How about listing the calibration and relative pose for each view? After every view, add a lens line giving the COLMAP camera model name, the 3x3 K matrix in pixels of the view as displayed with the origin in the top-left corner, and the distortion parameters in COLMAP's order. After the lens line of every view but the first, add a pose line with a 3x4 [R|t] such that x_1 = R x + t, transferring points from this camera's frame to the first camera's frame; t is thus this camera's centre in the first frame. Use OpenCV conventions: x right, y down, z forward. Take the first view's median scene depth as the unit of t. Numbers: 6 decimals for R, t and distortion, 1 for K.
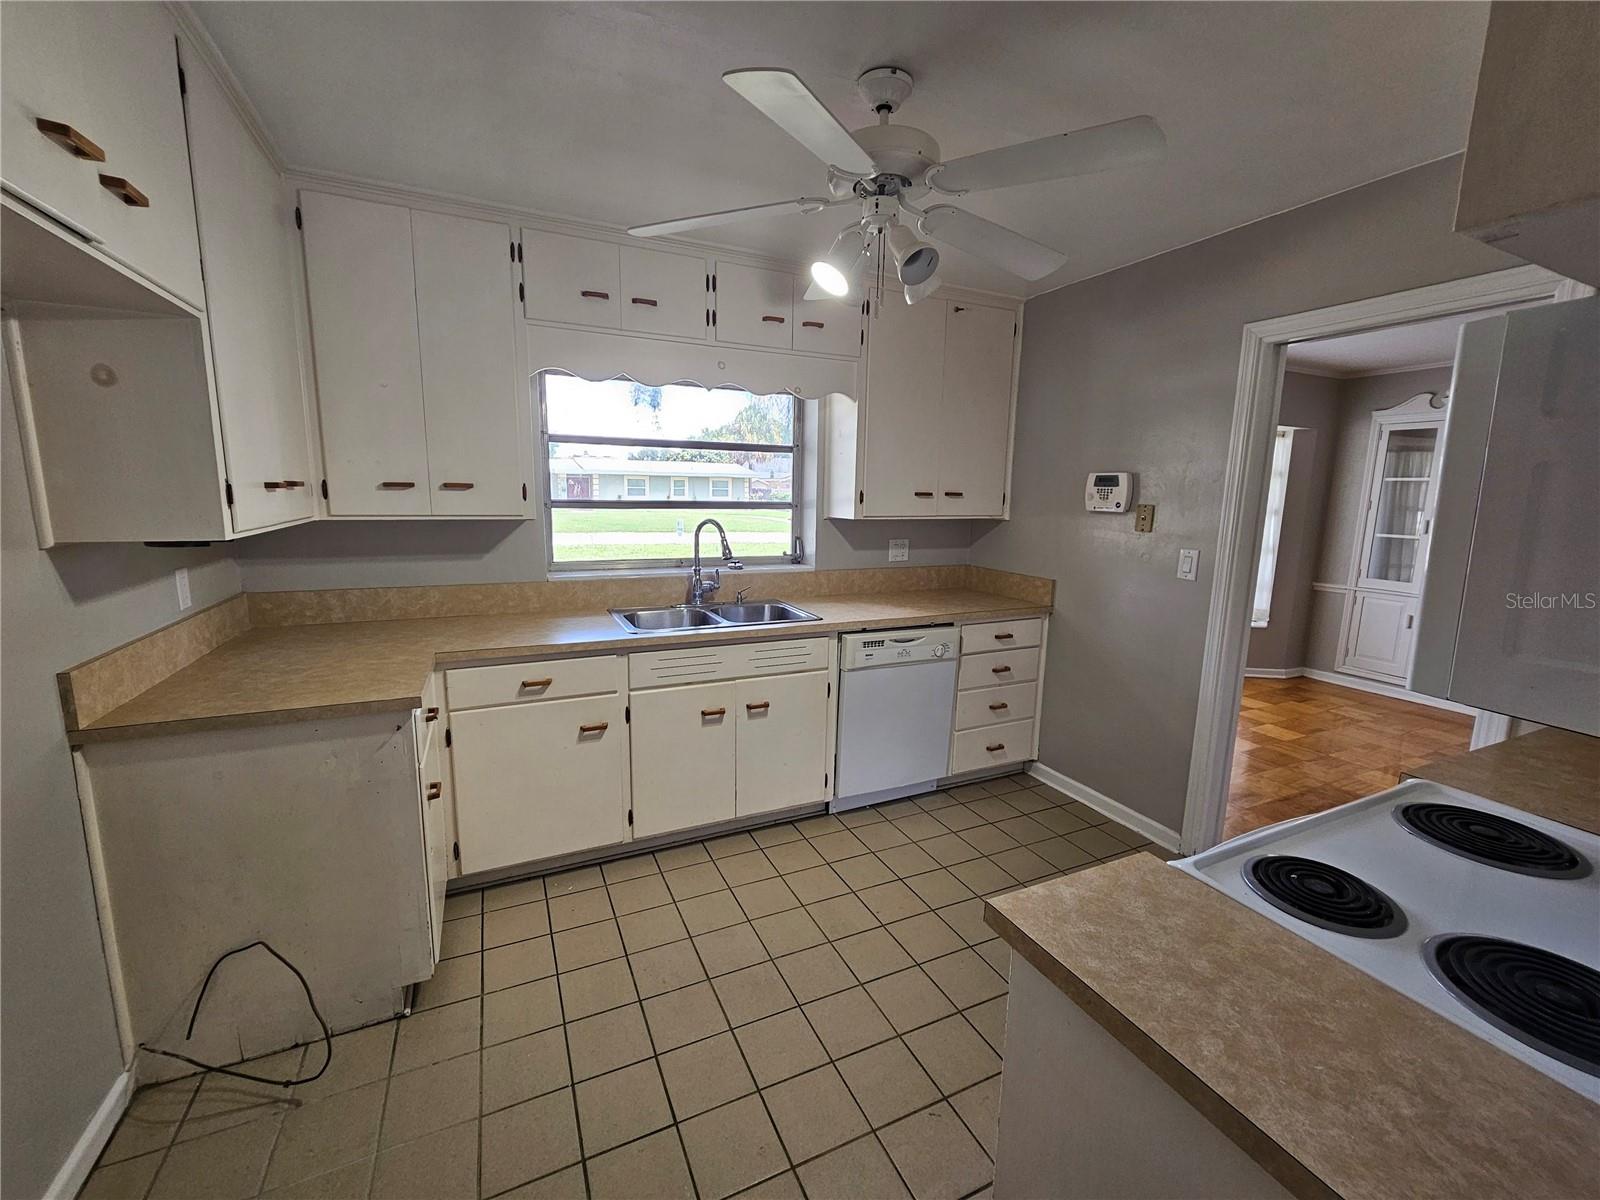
lens RADIAL K [[657.9, 0, 806.6], [0, 657.9, 600.0], [0, 0, 1]] dist [-0.000678, 0.000014]
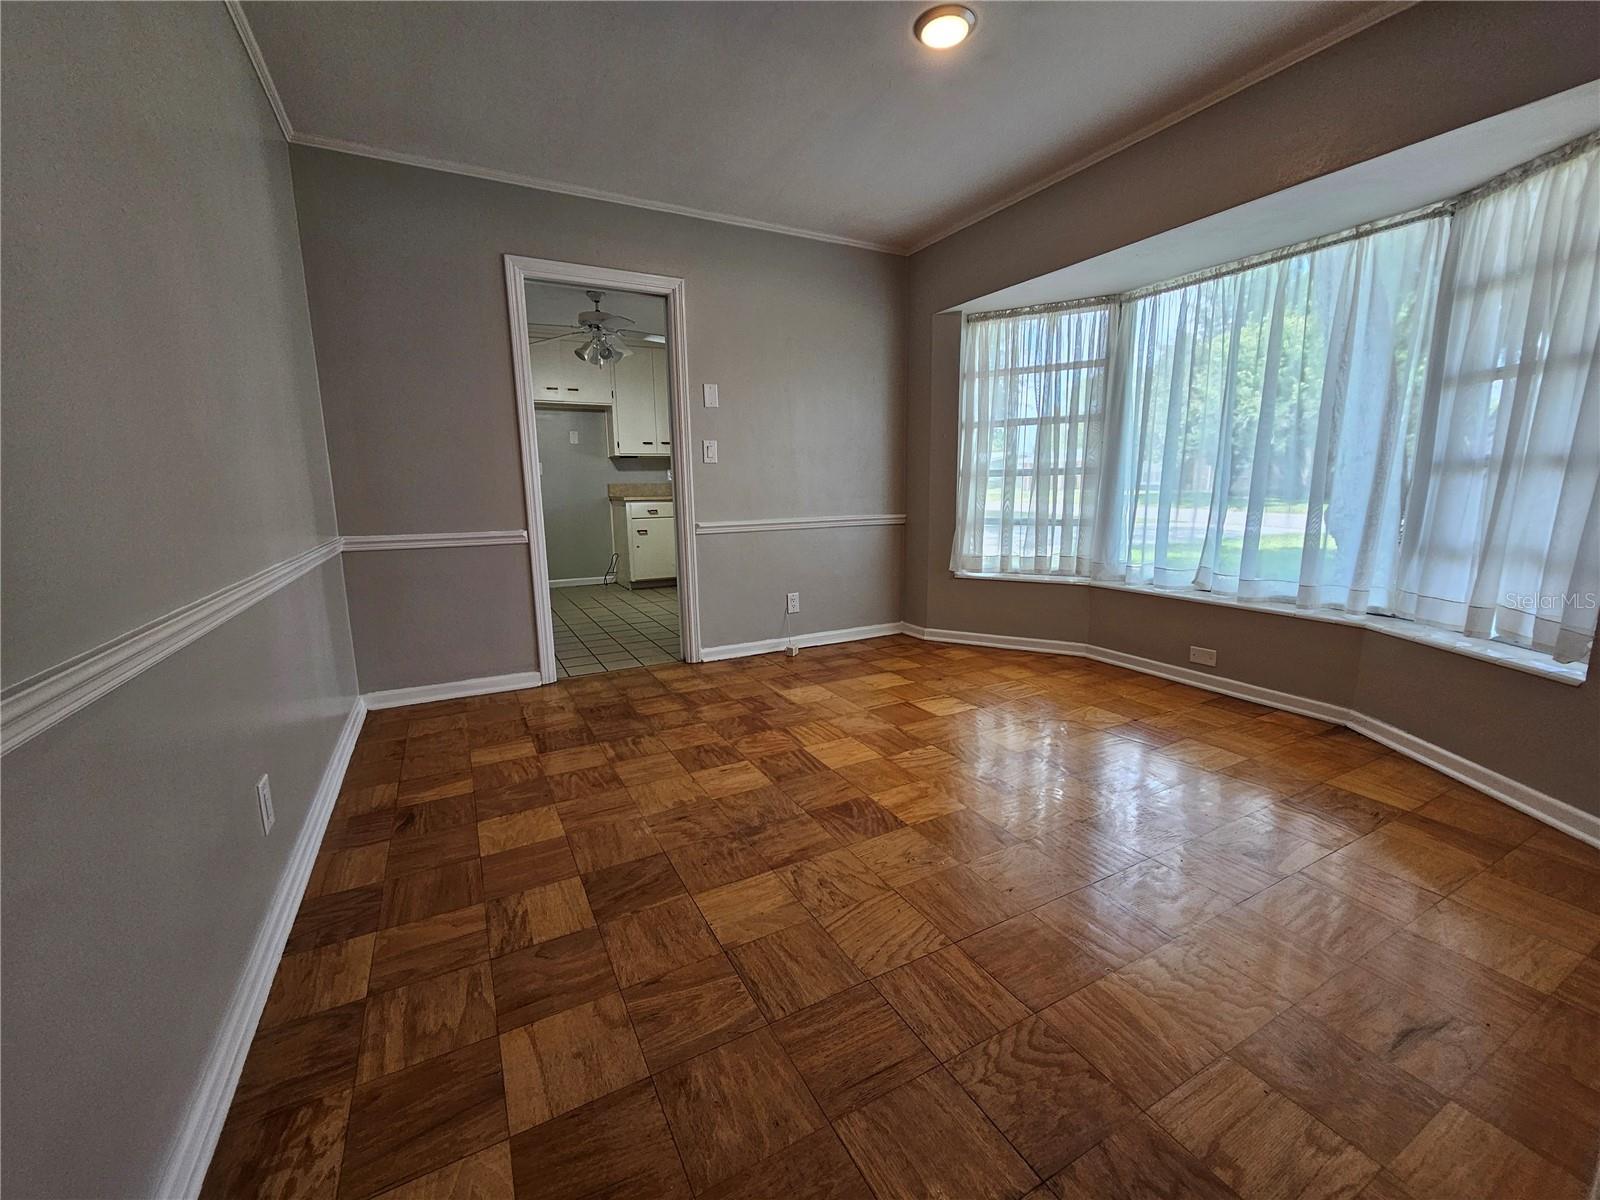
lens RADIAL K [[657.9, 0, 796.9], [0, 657.9, 599.3], [0, 0, 1]] dist [-0.000678, 0.000014]
pose [[0.043659, 0.153209, -0.987229, 1.616118], [-0.146067, 0.978531, 0.145400, 0.013978], [0.988311, 0.137854, 0.065101, 0.905860]]
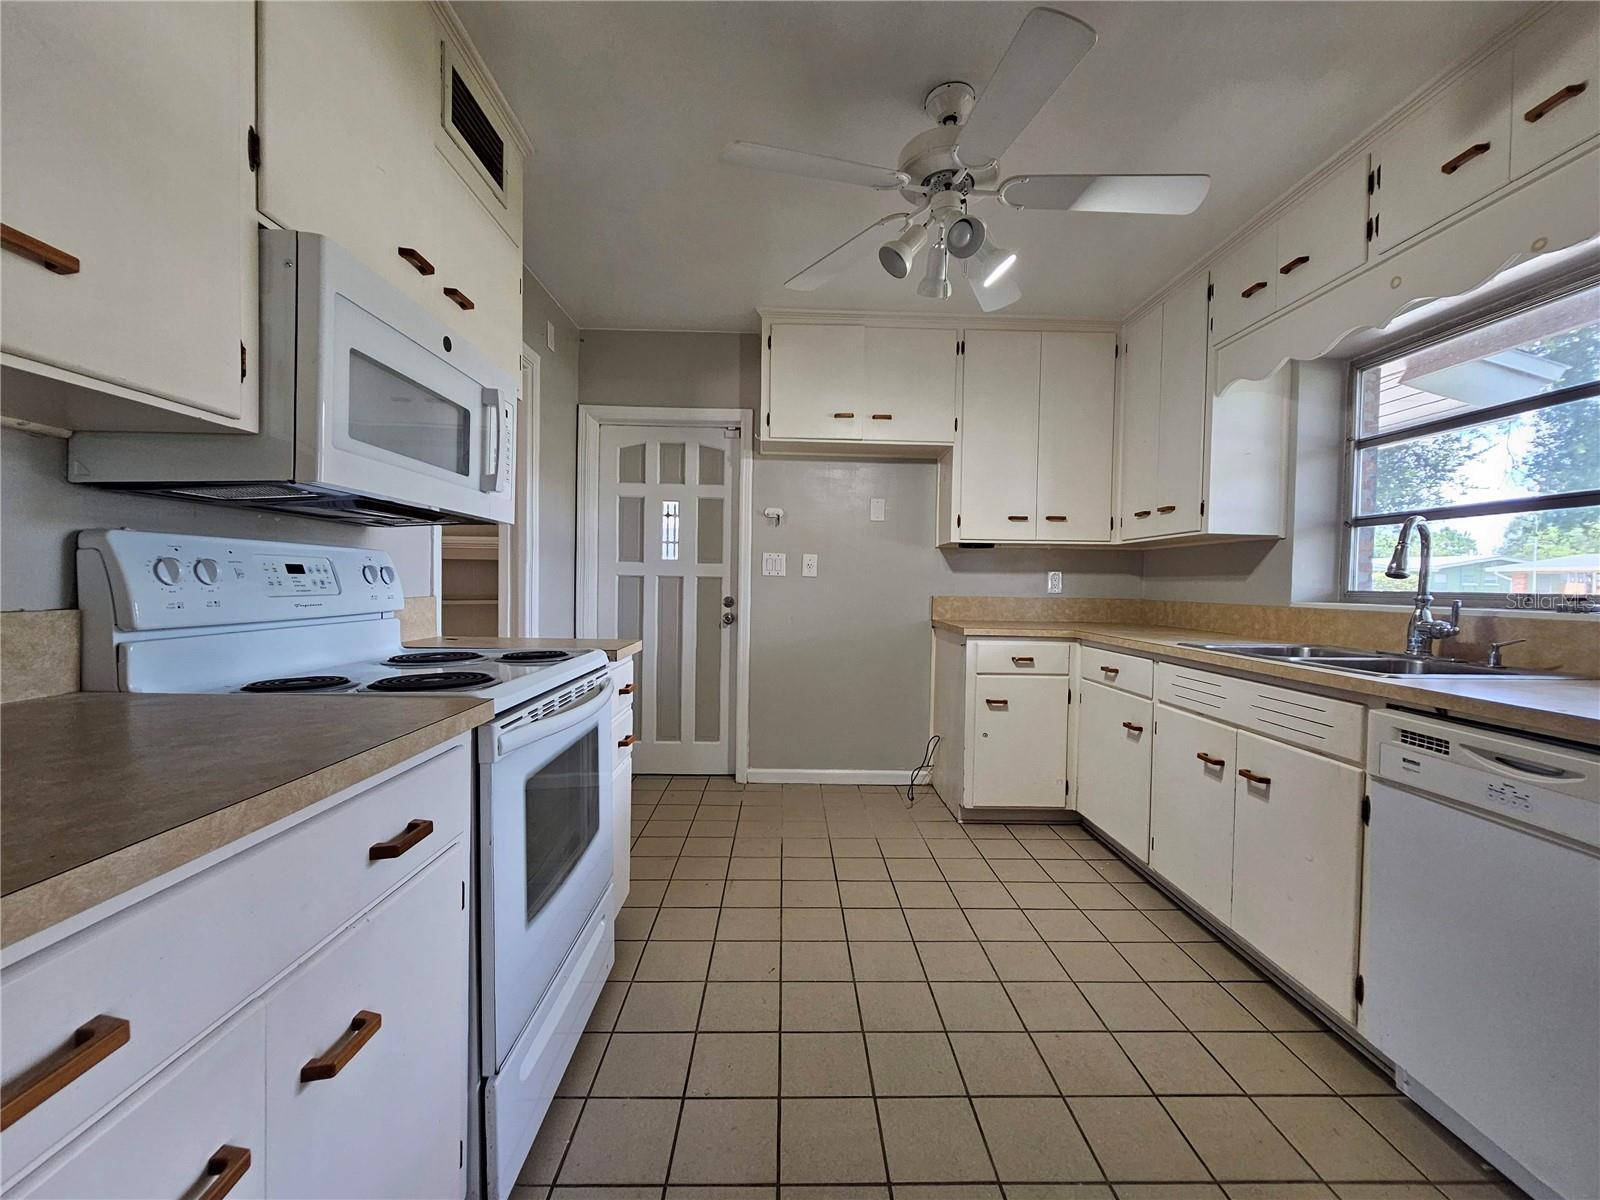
lens RADIAL K [[657.9, 0, 799.3], [0, 657.9, 596.3], [0, 0, 1]] dist [-0.000678, 0.000014]
pose [[-0.408484, -0.006553, -0.912742, 0.589638], [-0.174268, 0.982140, 0.070940, 0.008698], [0.895975, 0.188039, -0.402331, 0.648770]]
